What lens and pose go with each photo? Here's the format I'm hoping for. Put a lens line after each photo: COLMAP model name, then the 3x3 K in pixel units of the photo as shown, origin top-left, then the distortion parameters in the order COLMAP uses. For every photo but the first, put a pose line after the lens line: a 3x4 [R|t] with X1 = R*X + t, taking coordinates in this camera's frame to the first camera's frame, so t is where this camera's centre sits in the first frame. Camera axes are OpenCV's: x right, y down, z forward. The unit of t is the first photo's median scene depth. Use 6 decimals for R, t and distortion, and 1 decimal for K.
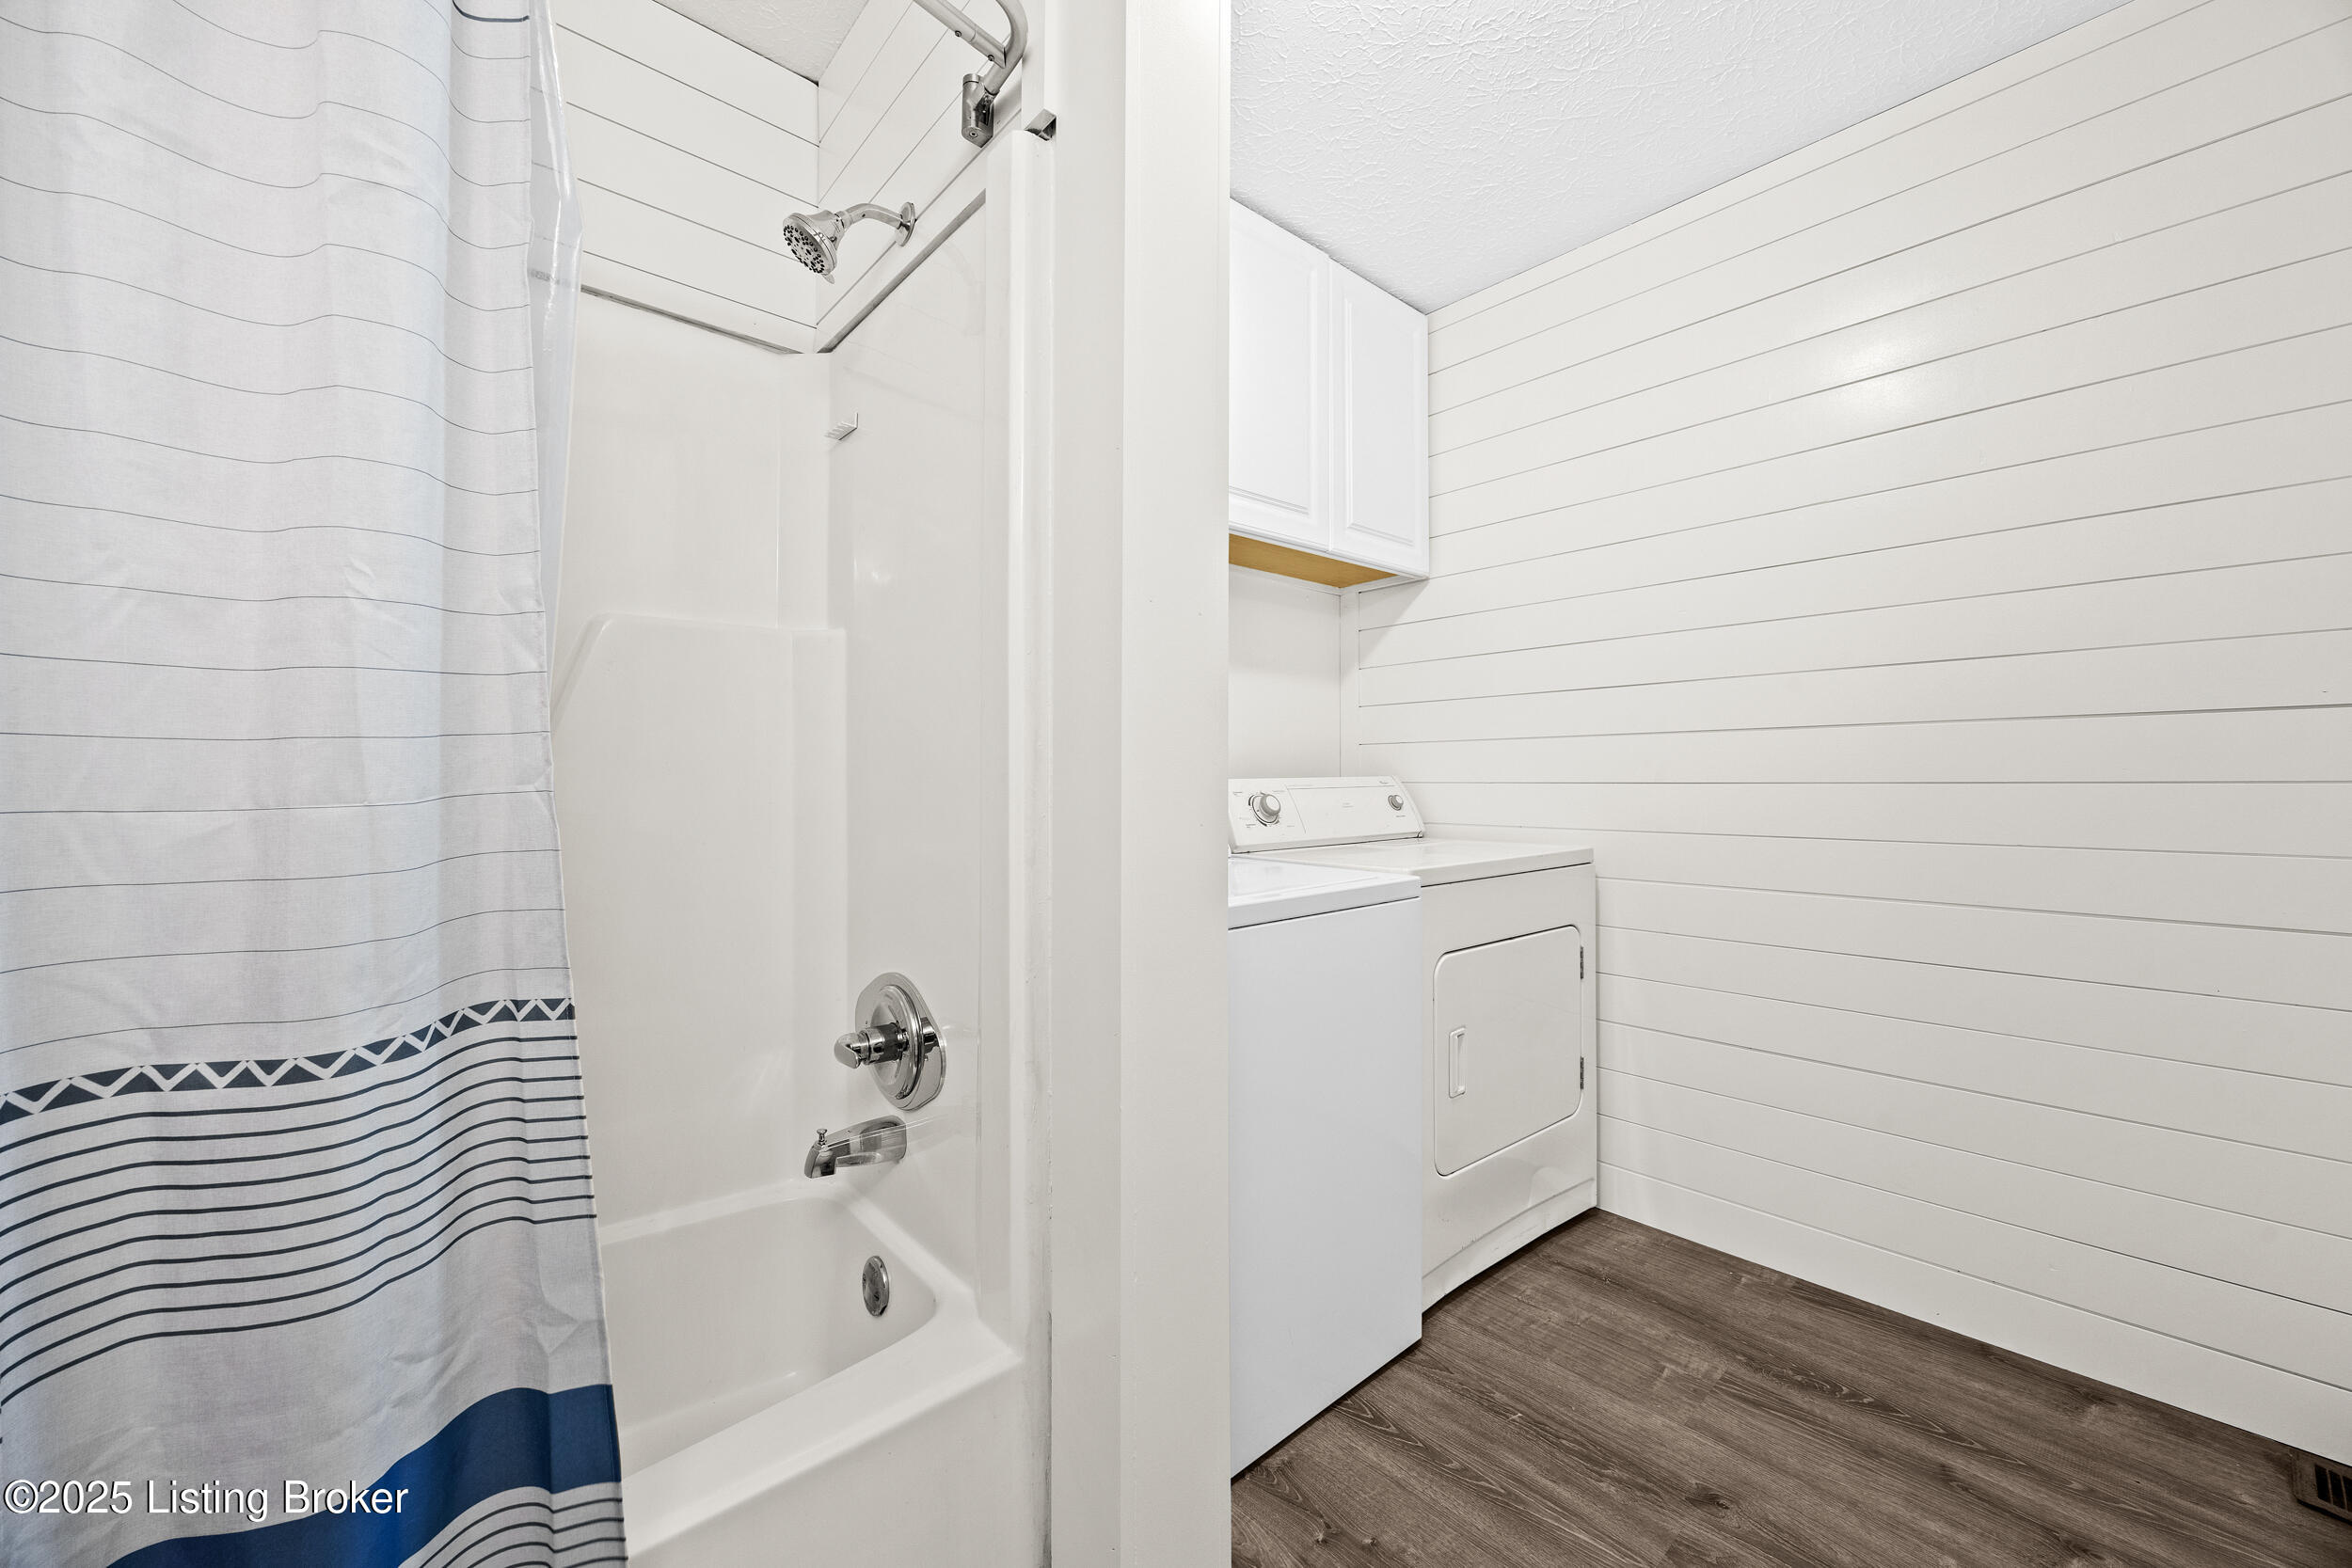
lens RADIAL K [[902.8, 0, 1180.9], [0, 902.8, 780.9], [0, 0, 1]] dist [-0.000901, -0.000333]
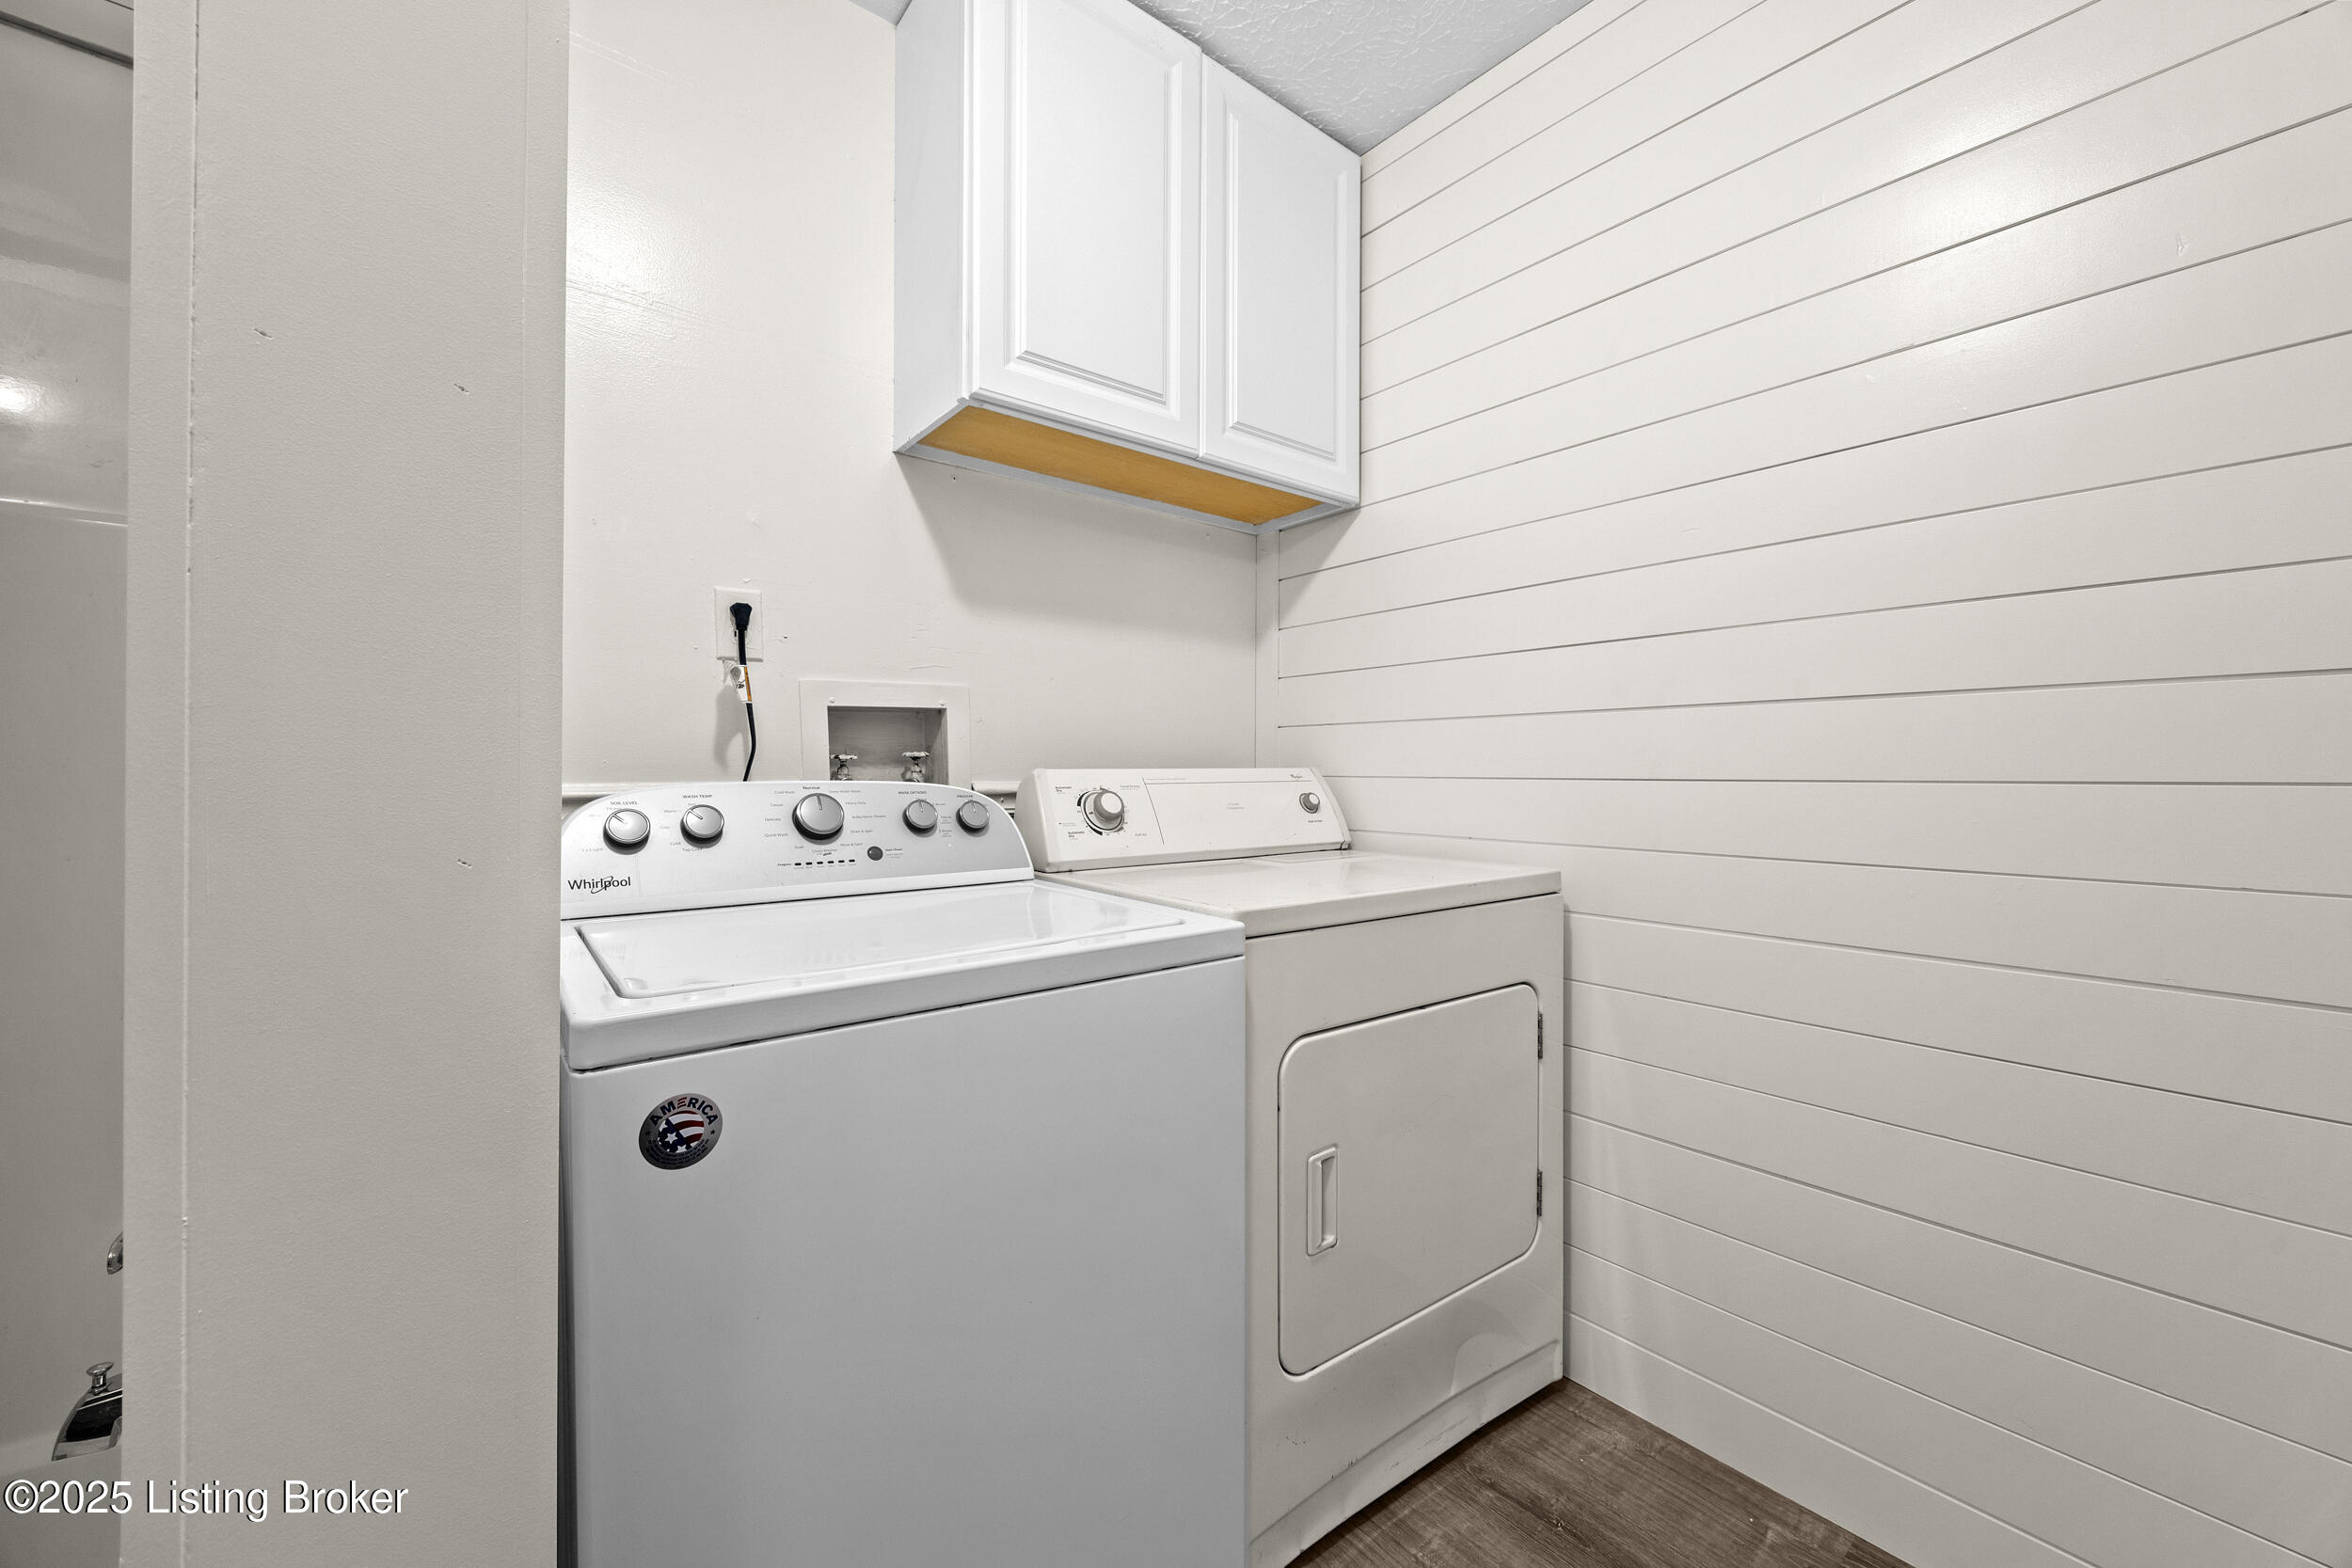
lens RADIAL K [[900.8, 0, 1185.1], [0, 900.8, 779.6], [0, 0, 1]] dist [-0.000438, -0.000213]
pose [[0.998884, 0.006849, -0.046741, 0.193859], [-0.006663, 0.999969, 0.004126, 0.002492], [0.046767, -0.003810, 0.998899, 0.282109]]
